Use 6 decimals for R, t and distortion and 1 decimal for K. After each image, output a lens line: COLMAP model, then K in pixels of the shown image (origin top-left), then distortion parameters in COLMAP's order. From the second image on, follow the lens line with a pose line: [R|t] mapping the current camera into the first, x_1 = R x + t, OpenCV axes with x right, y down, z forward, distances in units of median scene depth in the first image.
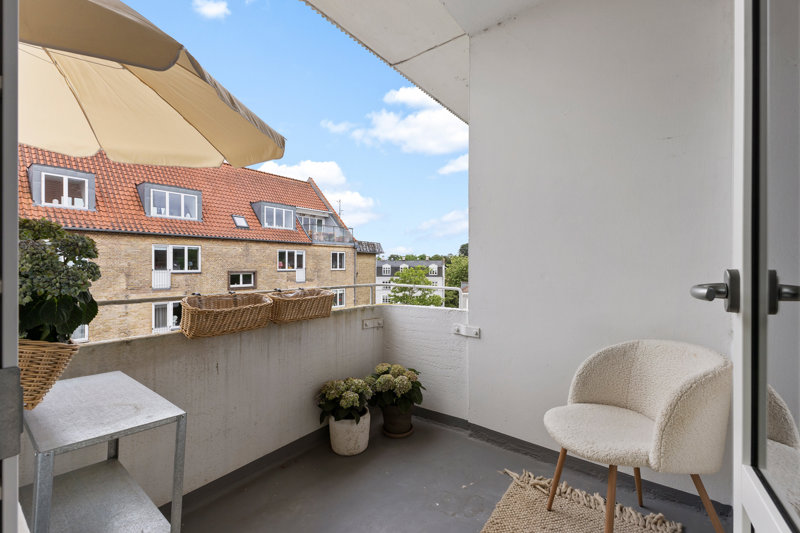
lens RADIAL K [[353.3, 0, 397.9], [0, 353.3, 271.9], [0, 0, 1]] dist [0.009171, 0.000812]
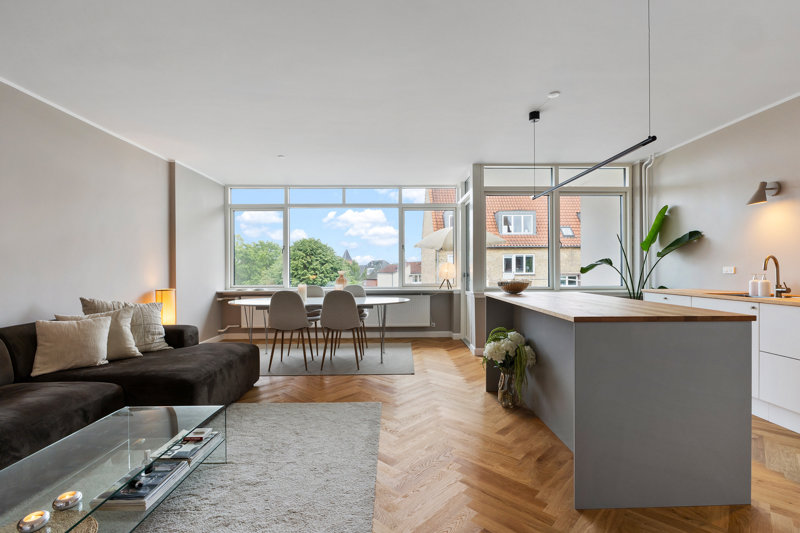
lens RADIAL K [[368.0, 0, 401.2], [0, 368.0, 267.8], [0, 0, 1]] dist [-0.010811, 0.000072]
pose [[0.634558, -0.013365, -0.772759, 0.169539], [-0.008712, 0.999663, -0.024443, 0.014585], [0.772826, 0.022243, 0.634228, -0.223935]]
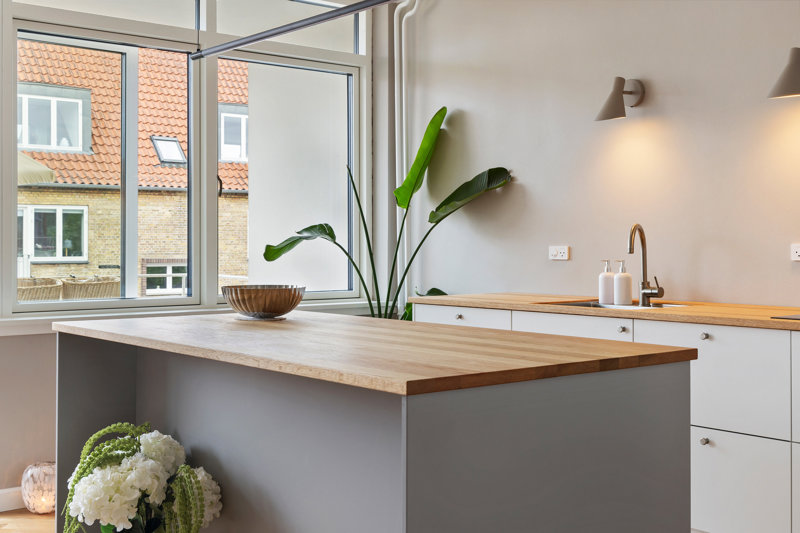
lens RADIAL K [[998.6, 0, 406.8], [0, 998.6, 232.3], [0, 0, 1]] dist [0.029107, 0.000000]
pose [[0.977910, -0.013075, -0.208616, 0.144471], [0.005636, 0.999328, -0.036213, 0.013394], [0.208949, 0.034238, 0.977327, -0.226005]]
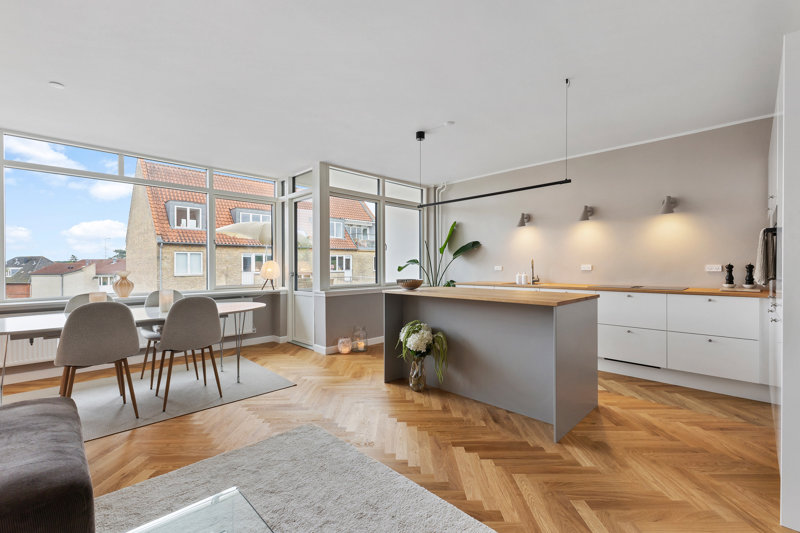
lens RADIAL K [[353.3, 0, 407.5], [0, 353.3, 265.6], [0, 0, 1]] dist [0.009171, 0.000812]
pose [[0.993837, -0.013710, -0.109997, 0.084662], [0.010685, 0.999550, -0.028040, 0.014651], [0.110331, 0.026692, 0.993536, -0.260551]]
